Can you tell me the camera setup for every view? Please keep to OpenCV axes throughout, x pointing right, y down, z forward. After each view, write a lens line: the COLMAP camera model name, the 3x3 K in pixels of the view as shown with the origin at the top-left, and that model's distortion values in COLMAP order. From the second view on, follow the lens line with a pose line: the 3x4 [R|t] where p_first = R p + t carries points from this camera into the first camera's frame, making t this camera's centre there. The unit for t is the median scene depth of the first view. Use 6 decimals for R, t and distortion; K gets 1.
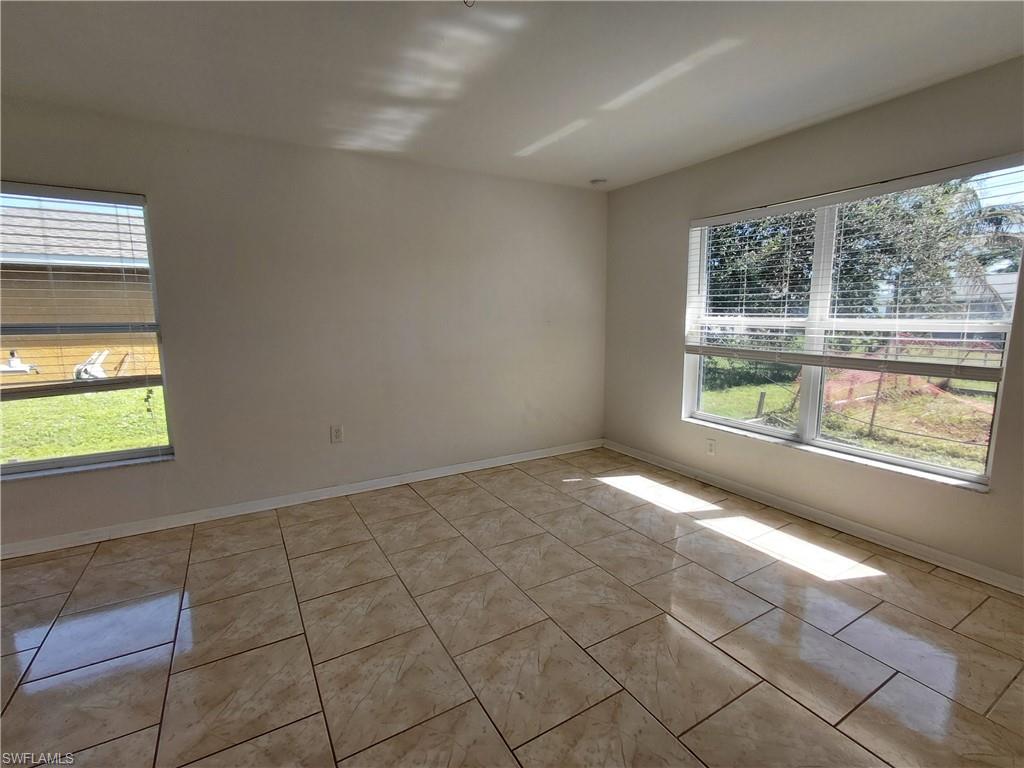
lens RADIAL K [[473.0, 0, 521.1], [0, 473.0, 384.1], [0, 0, 1]] dist [-0.000072, 0.000200]
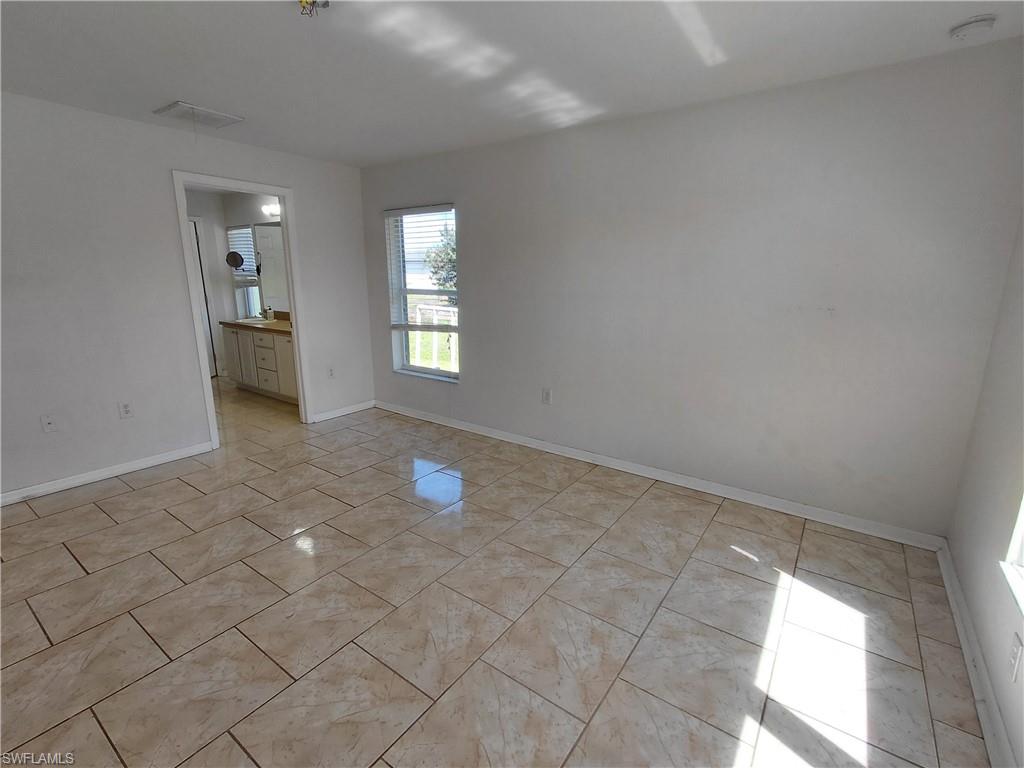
lens RADIAL K [[473.0, 0, 519.6], [0, 473.0, 381.5], [0, 0, 1]] dist [-0.000072, 0.000200]
pose [[0.402940, 0.210853, -0.890607, 0.619599], [-0.142076, 0.975714, 0.166722, -0.113658], [0.904131, 0.059355, 0.423112, 0.509263]]
